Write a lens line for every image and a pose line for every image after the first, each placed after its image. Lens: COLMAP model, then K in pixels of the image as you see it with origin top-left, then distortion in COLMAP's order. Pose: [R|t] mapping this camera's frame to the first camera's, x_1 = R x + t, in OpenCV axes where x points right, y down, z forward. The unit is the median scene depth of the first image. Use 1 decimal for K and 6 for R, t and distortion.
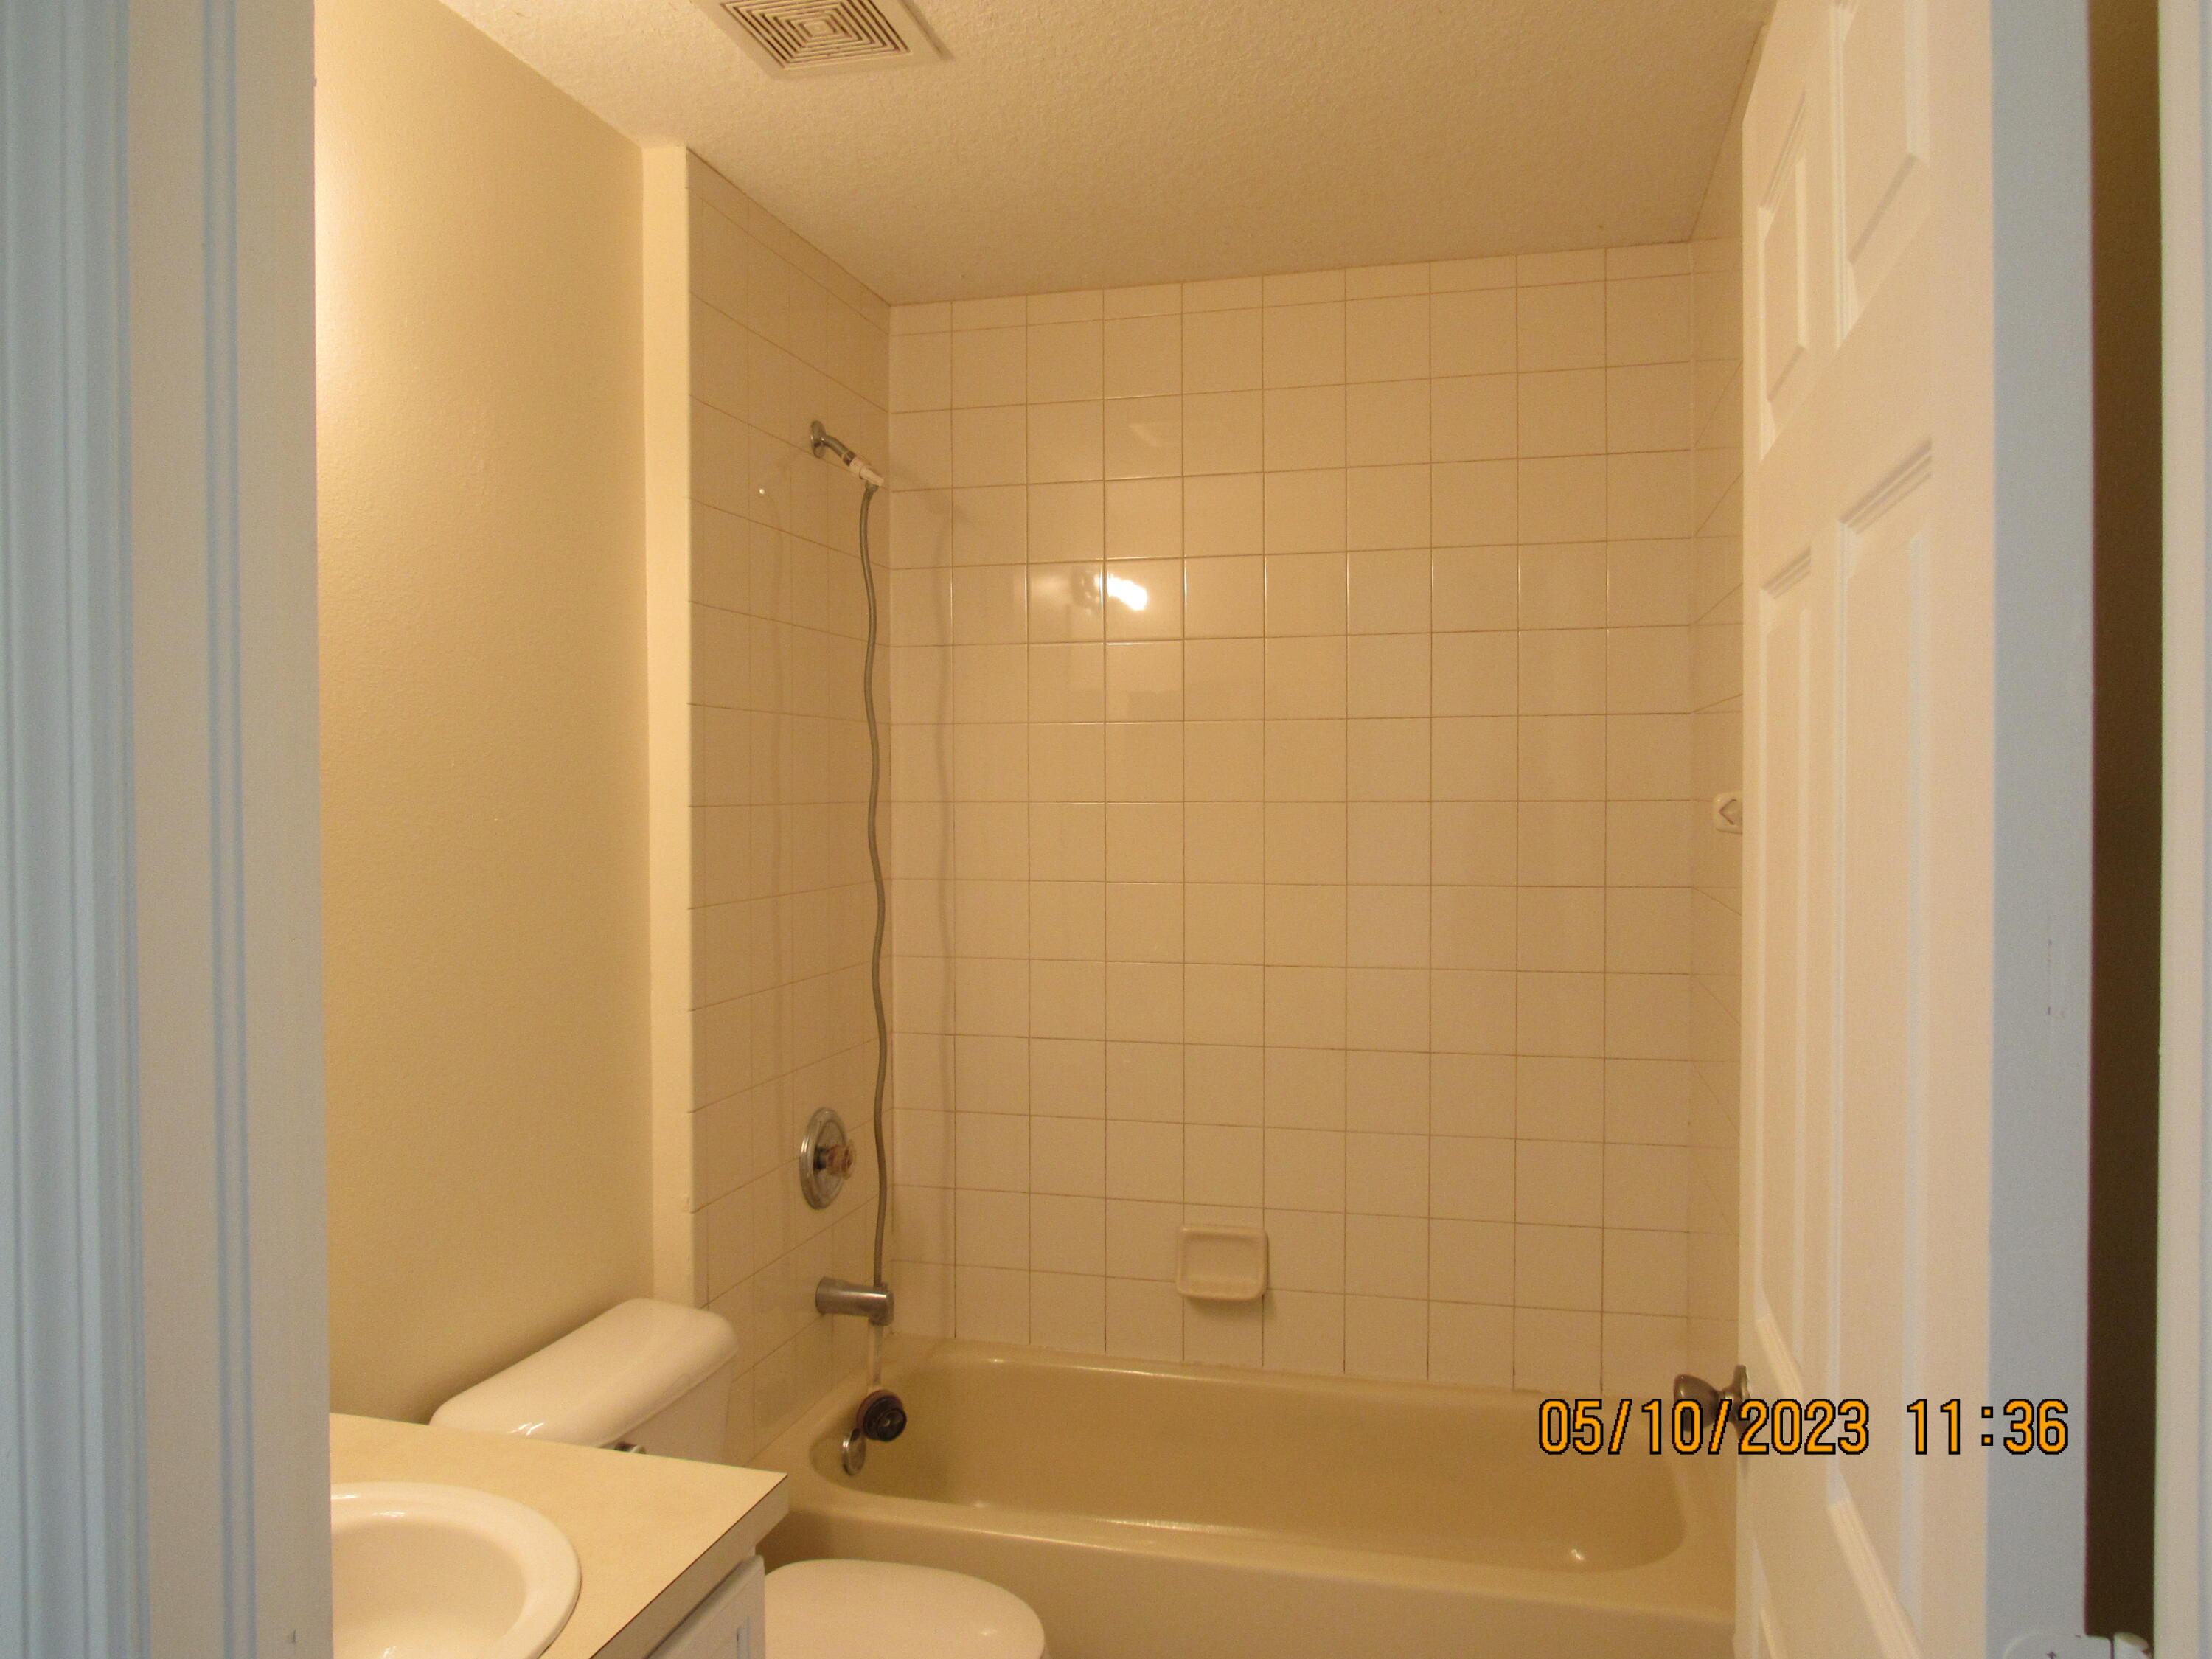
lens RADIAL K [[1599.9, 0, 1105.7], [0, 1599.9, 827.5], [0, 0, 1]] dist [-0.034879, 0.000312]
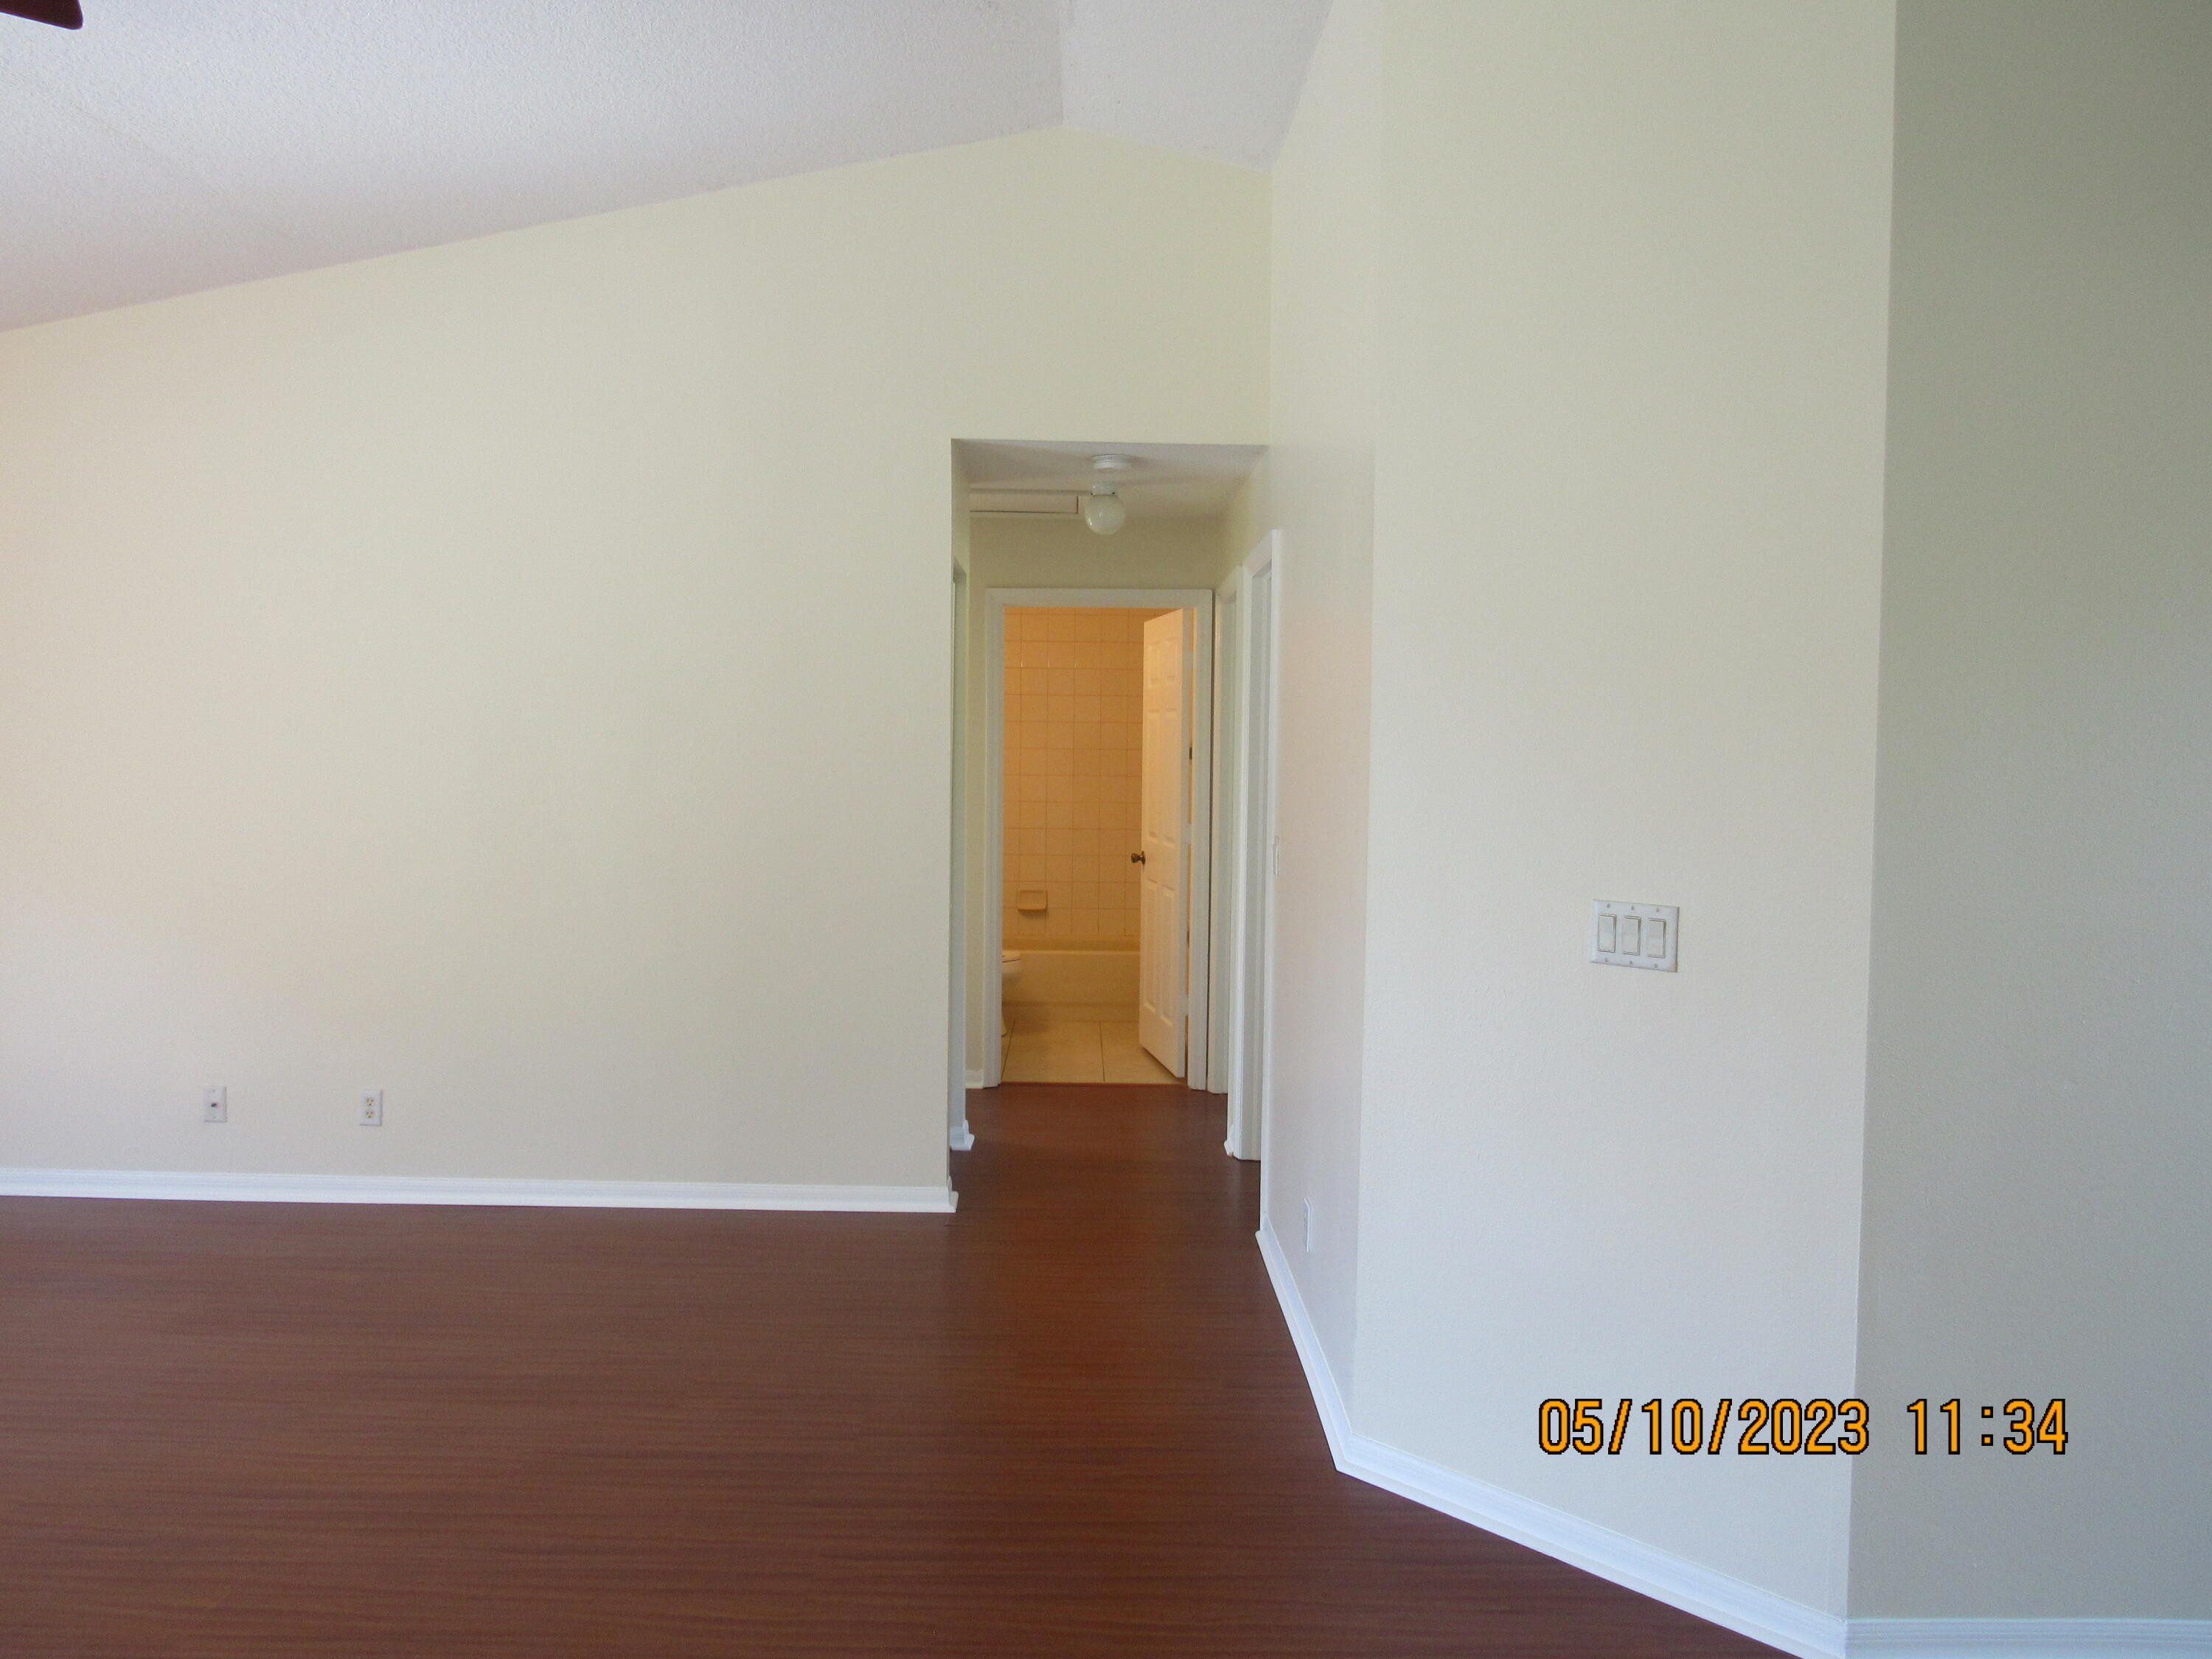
lens RADIAL K [[1599.9, 0, 1110.0], [0, 1599.9, 834.8], [0, 0, 1]] dist [-0.034879, 0.000312]
pose [[0.983968, 0.012485, 0.177908, -0.325949], [-0.020566, 0.998835, 0.043655, 0.013045], [-0.177156, -0.046614, 0.983078, -2.023225]]
